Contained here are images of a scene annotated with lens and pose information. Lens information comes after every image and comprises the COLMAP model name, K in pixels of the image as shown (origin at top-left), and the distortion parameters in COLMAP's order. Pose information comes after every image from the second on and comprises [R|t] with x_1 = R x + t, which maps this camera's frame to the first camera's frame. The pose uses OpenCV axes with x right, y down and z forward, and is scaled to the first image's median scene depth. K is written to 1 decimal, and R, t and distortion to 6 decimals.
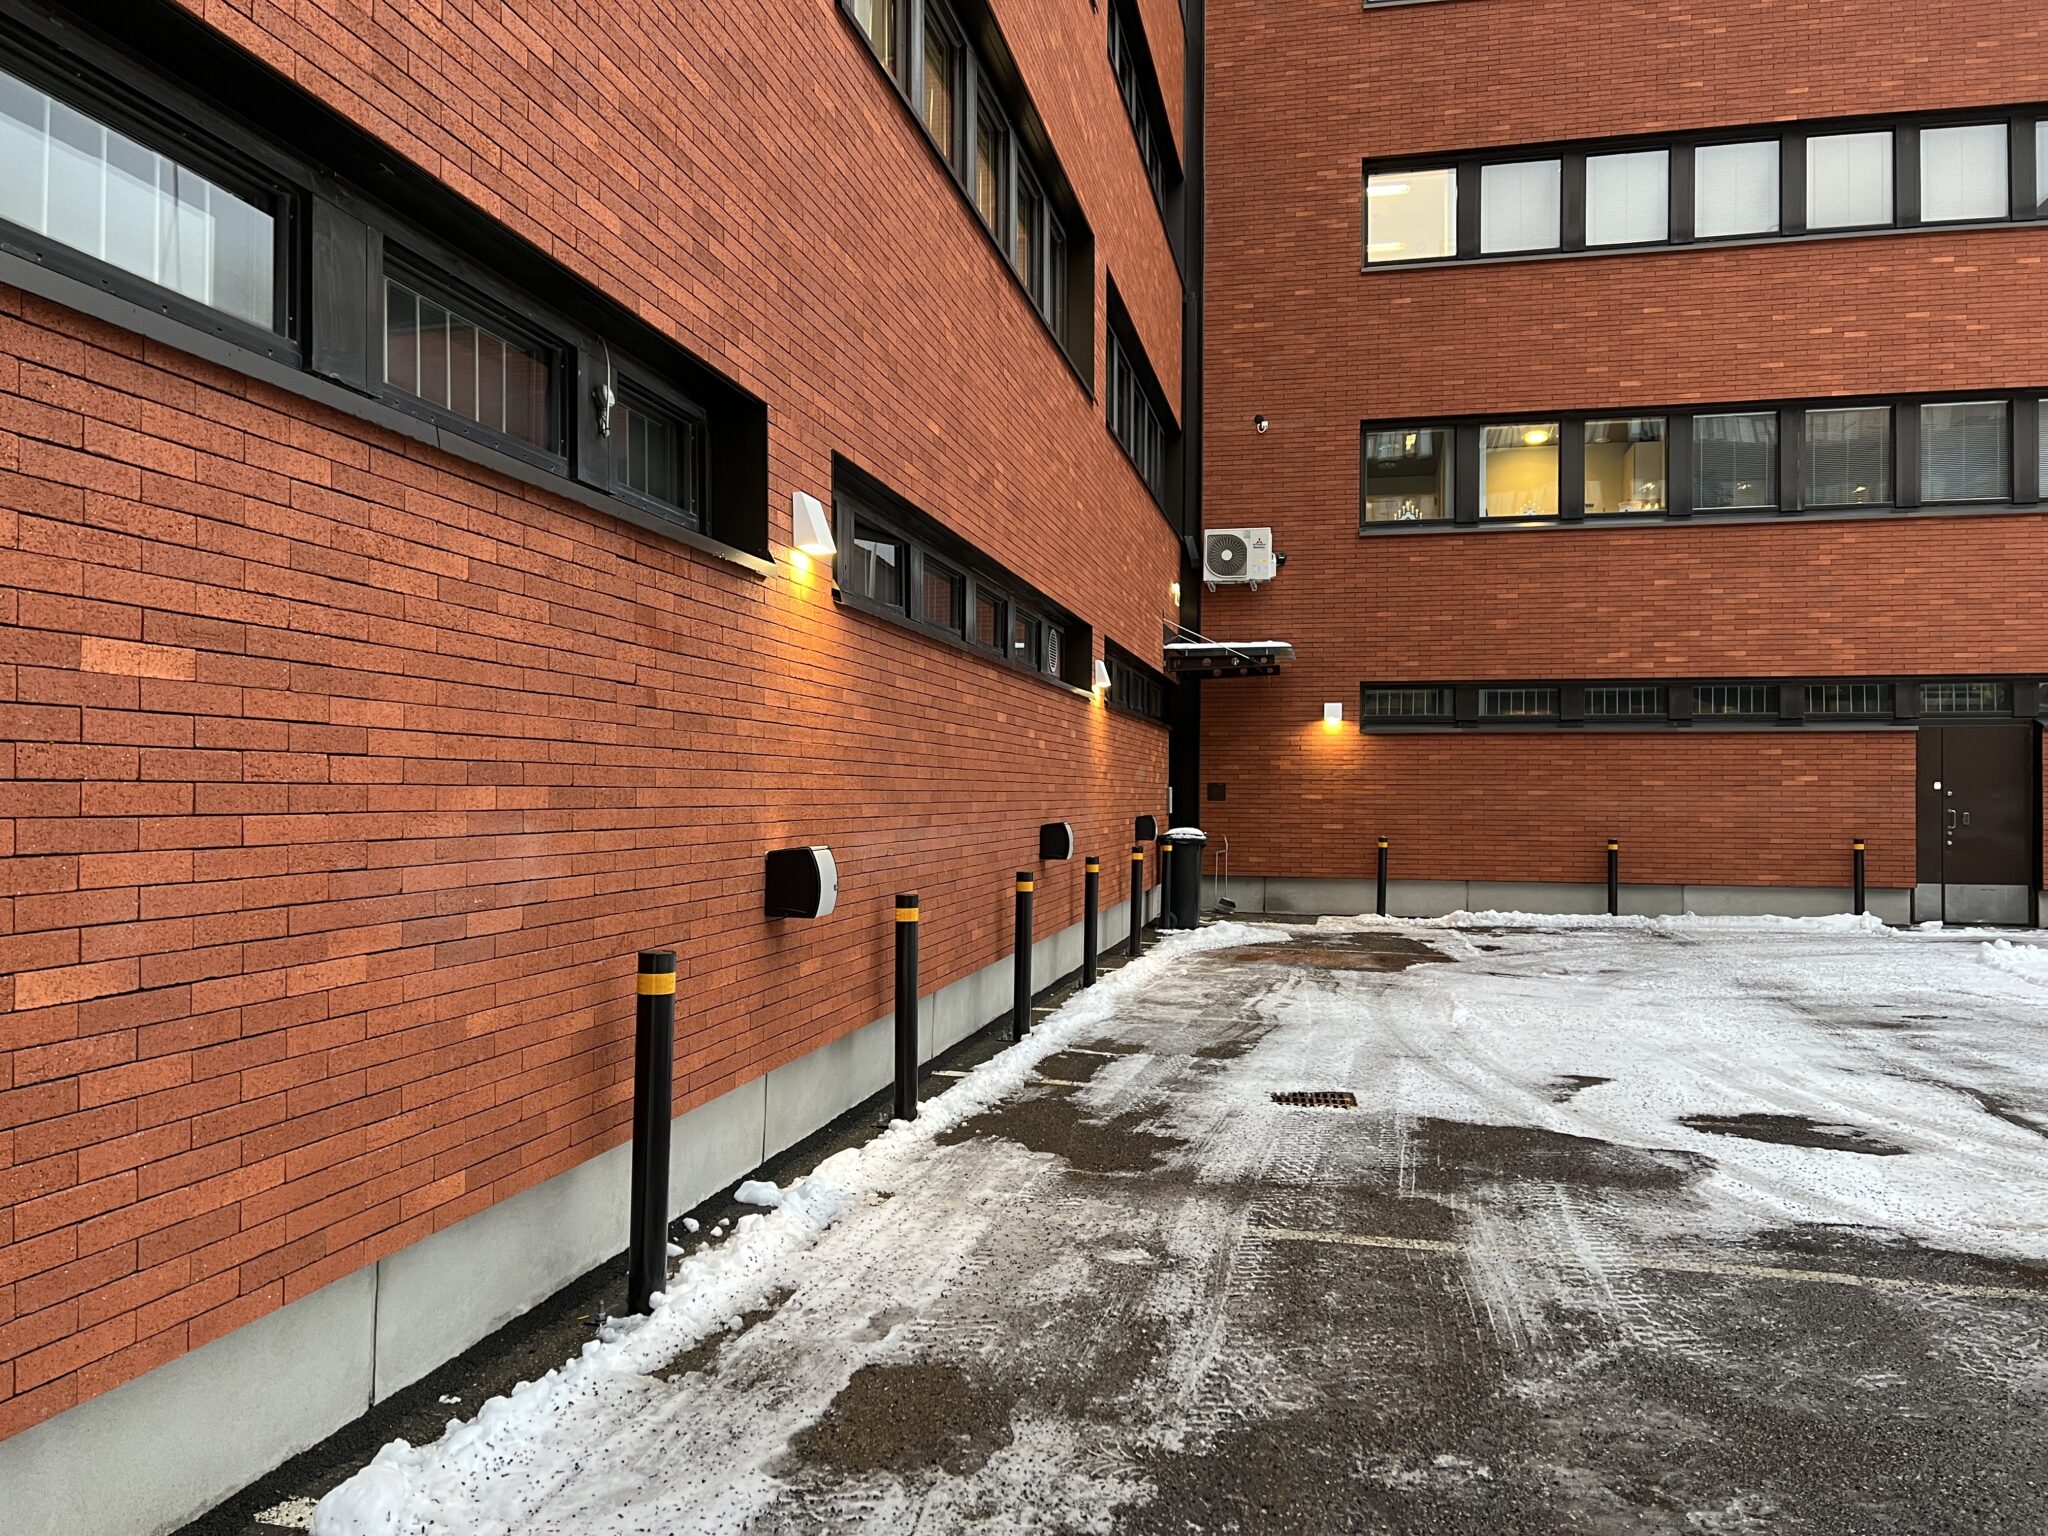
lens RADIAL K [[1546.7, 0, 1045.1], [0, 1546.7, 774.2], [0, 0, 1]] dist [0.060763, -0.066431]
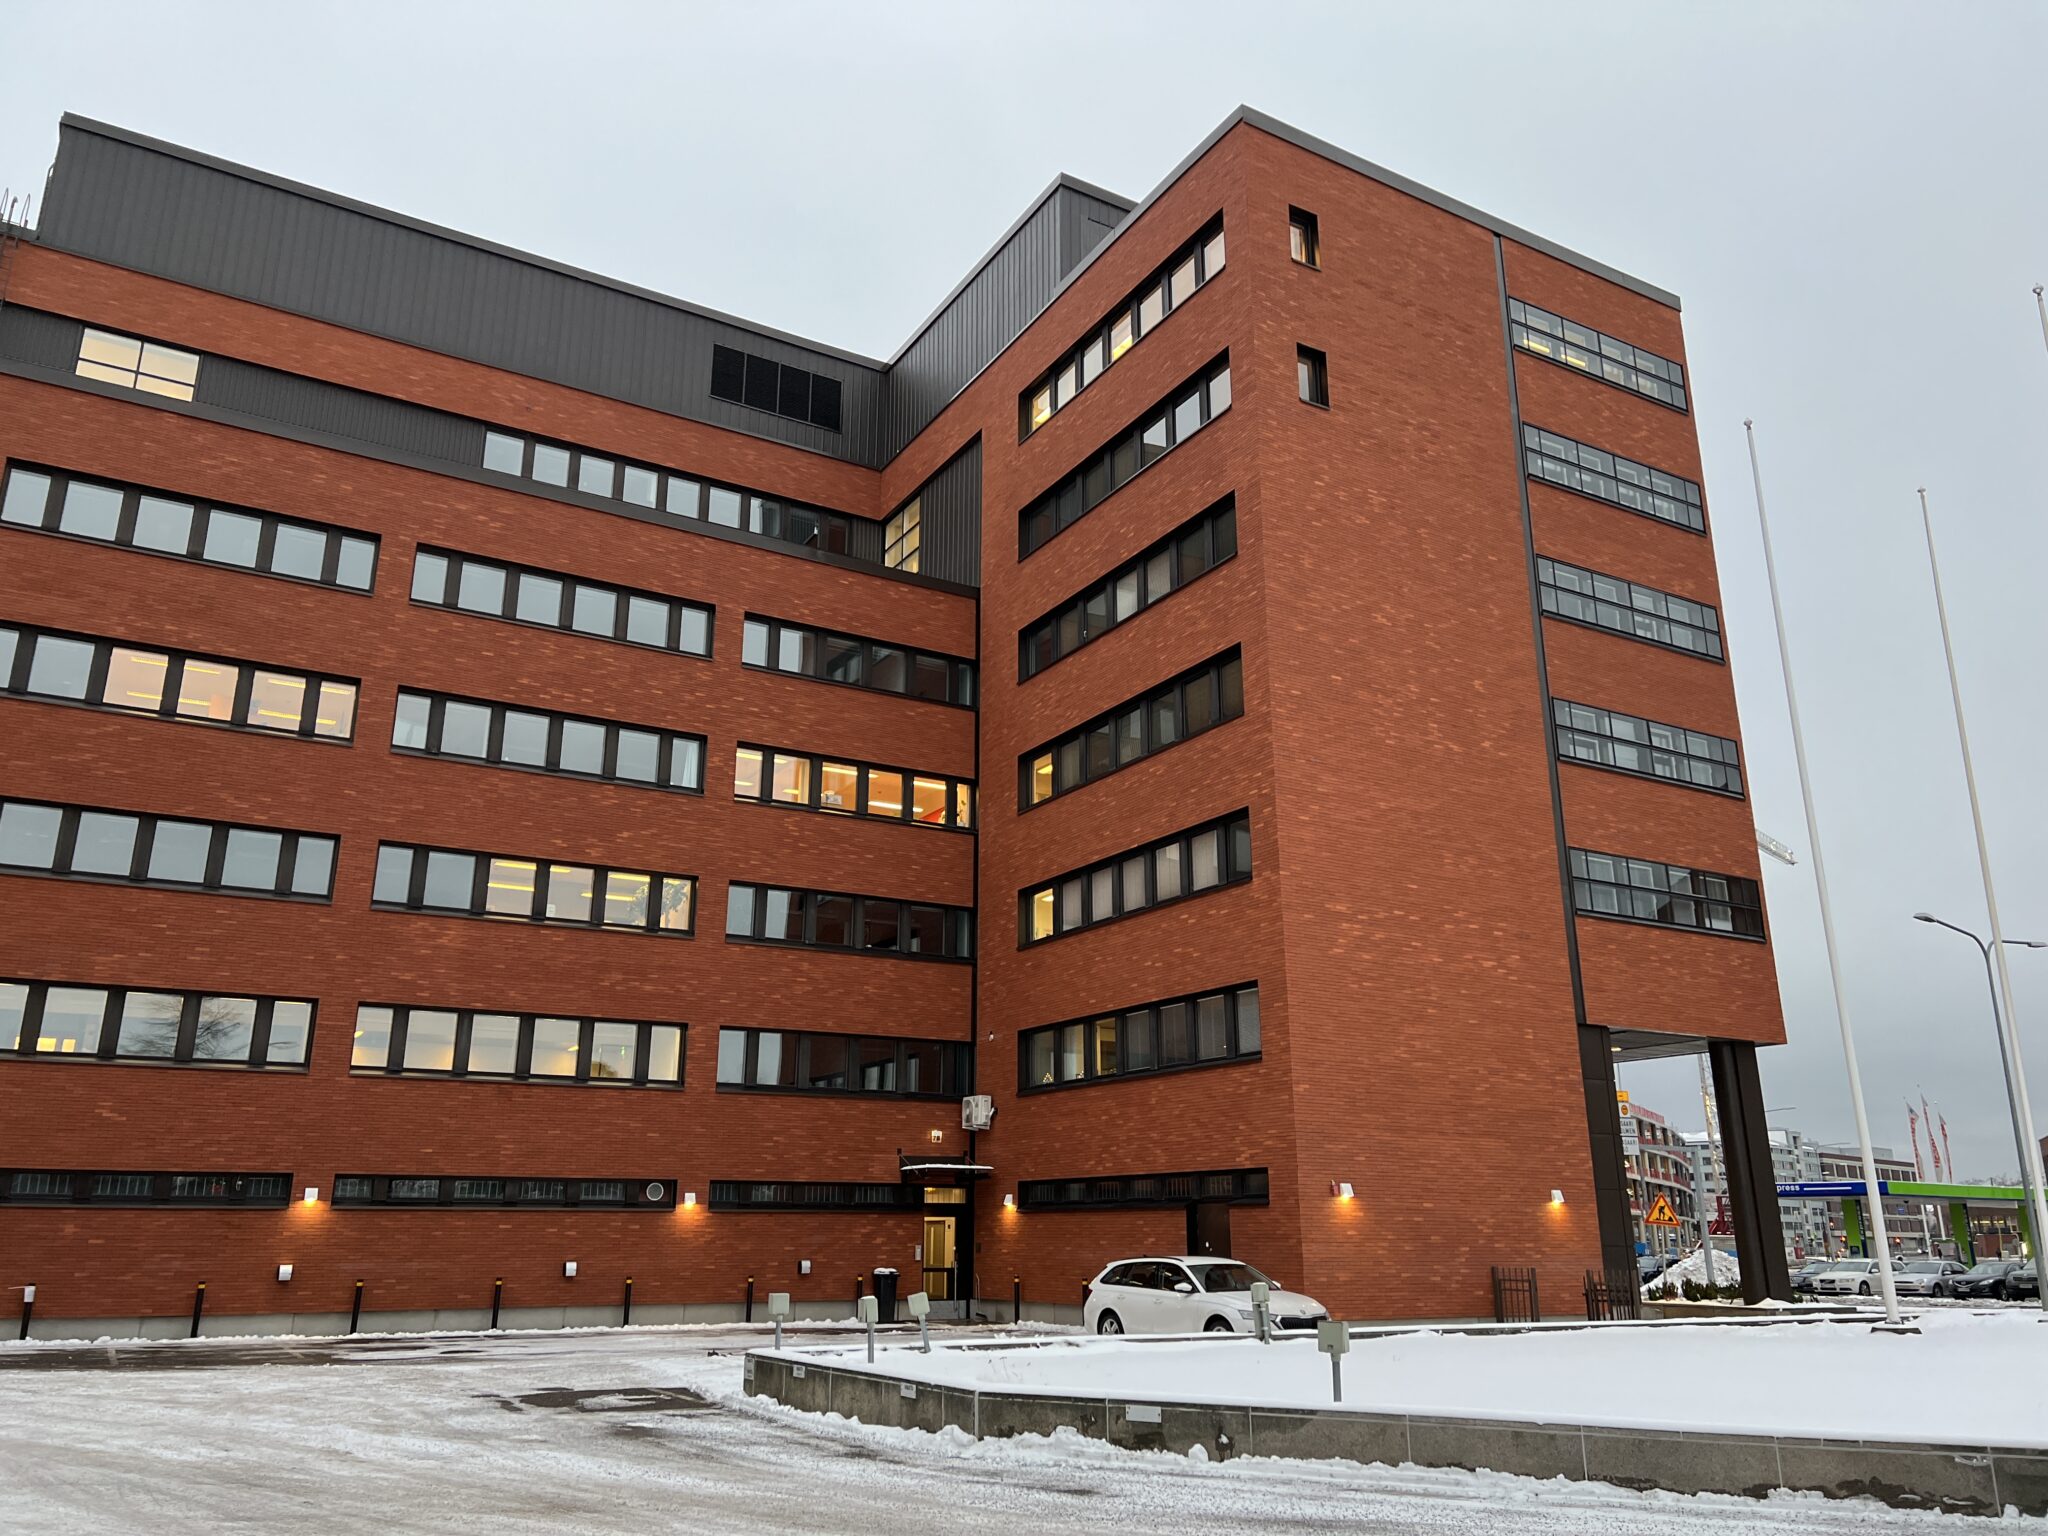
lens RADIAL K [[1546.7, 0, 1016.7], [0, 1546.7, 747.3], [0, 0, 1]] dist [0.060763, -0.066431]
pose [[0.664873, -0.226813, -0.711688, 8.247068], [0.010644, 0.955564, -0.294591, -0.054564], [0.746880, 0.188291, 0.637743, -1.172771]]
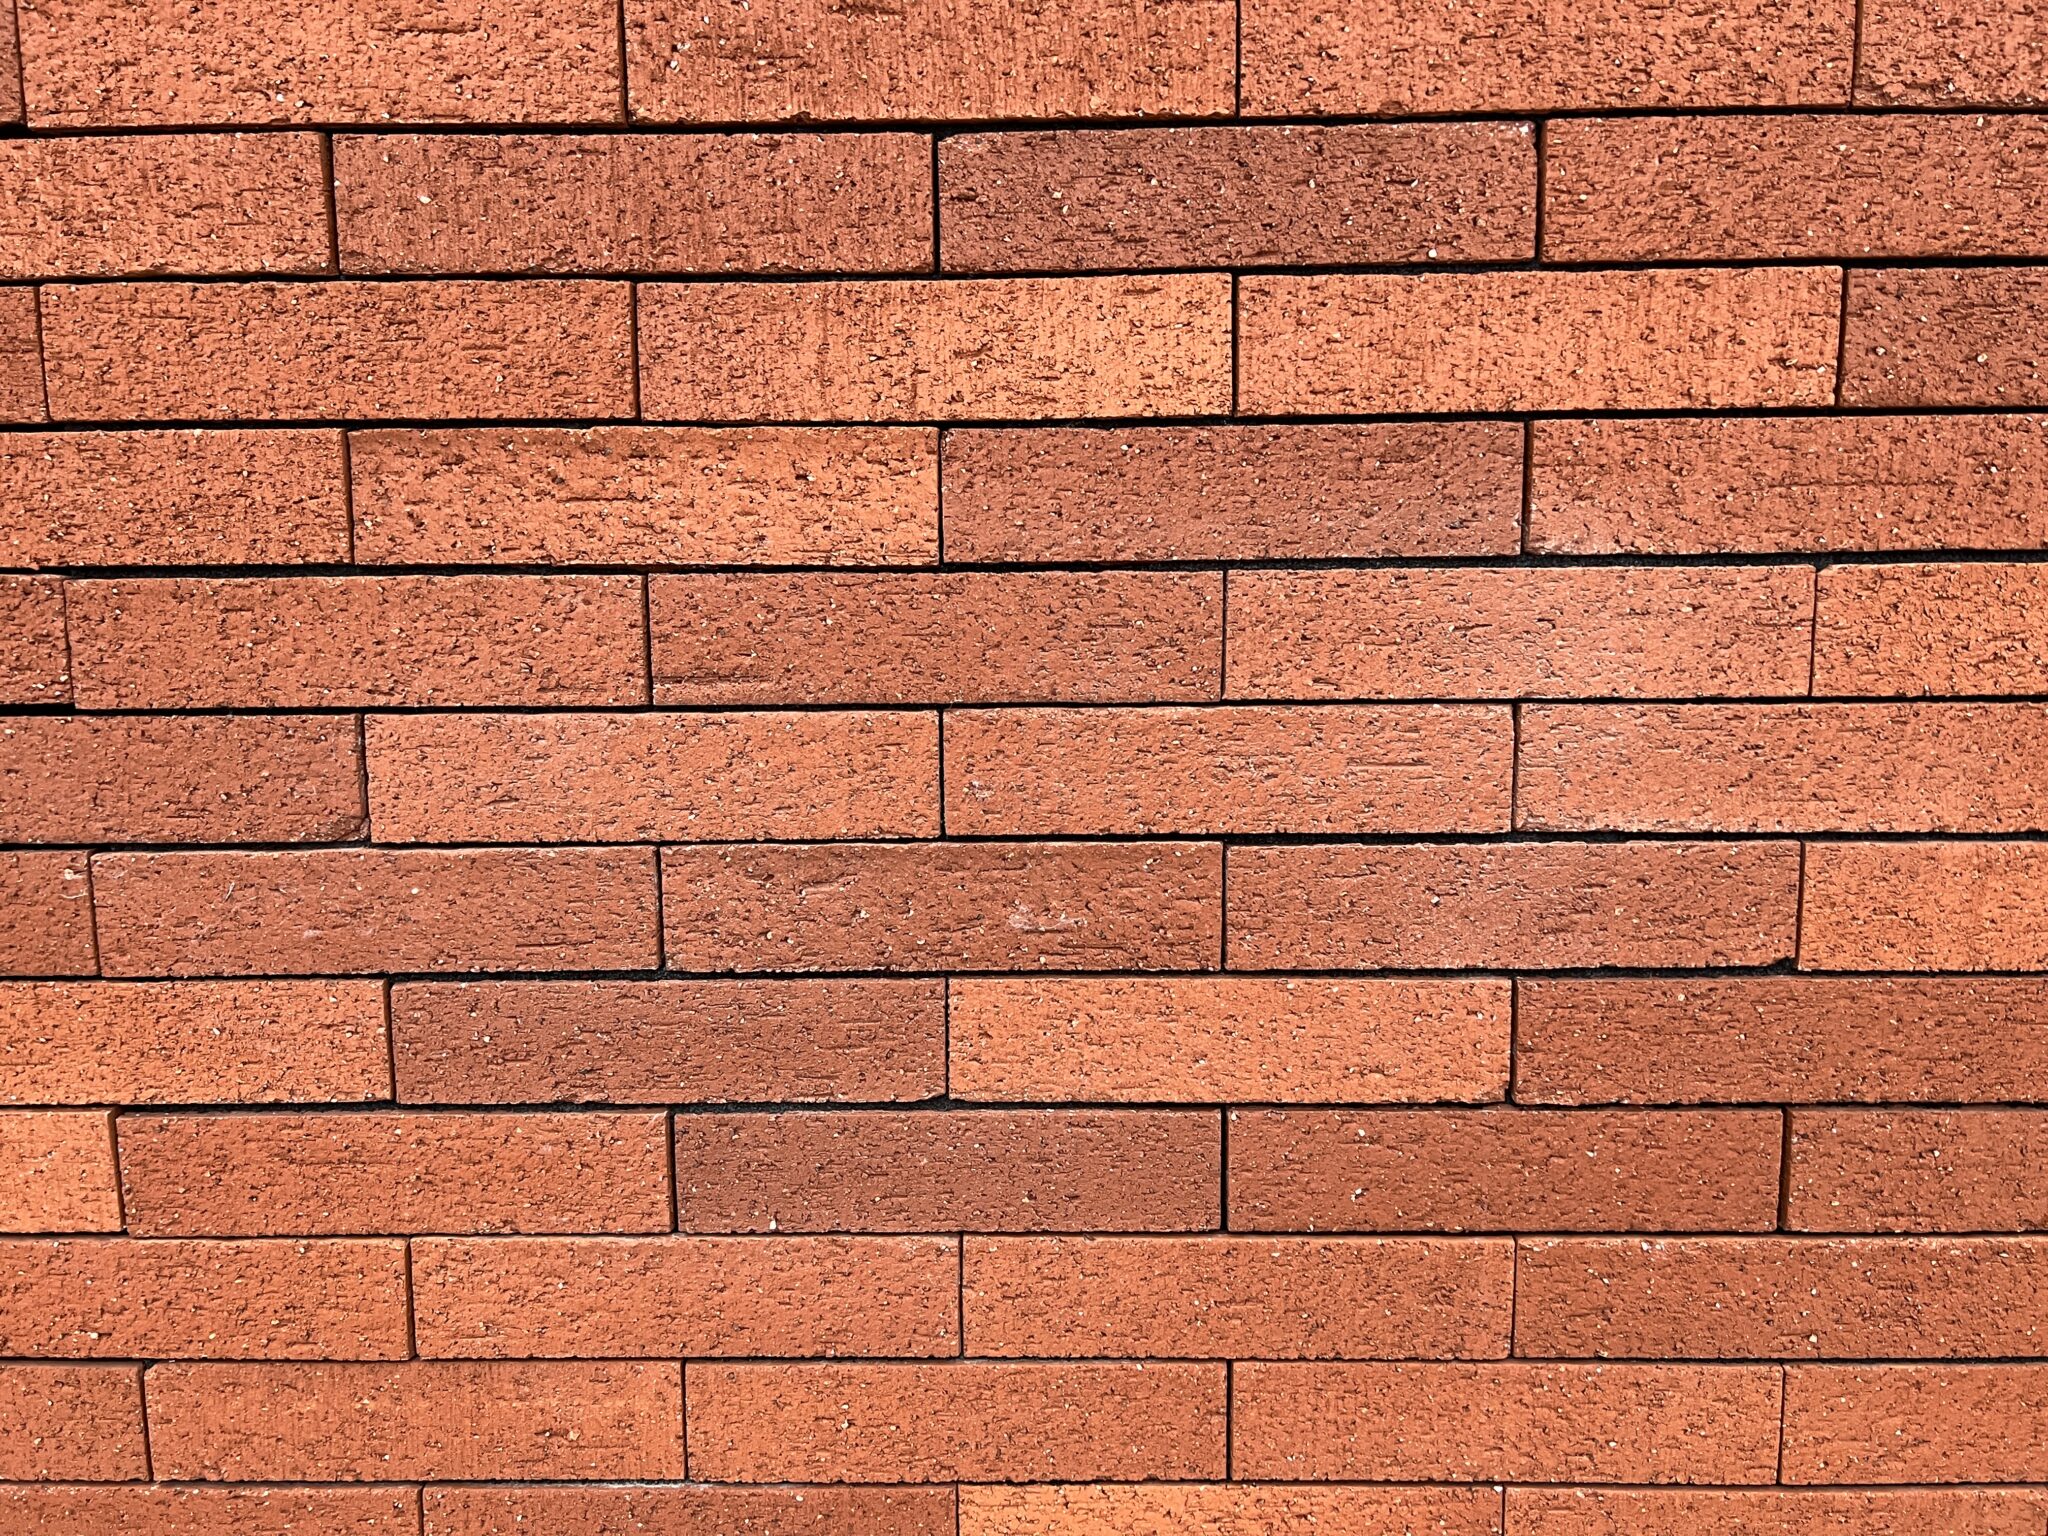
lens RADIAL K [[1546.7, 0, 1028.0], [0, 1546.7, 767.4], [0, 0, 1]] dist [0.060763, -0.066431]
pose [[0.179177, 0.121848, -0.976242, -0.191664], [0.021690, 0.991570, 0.127742, 0.040901], [0.983578, -0.044063, 0.175023, 0.990953]]
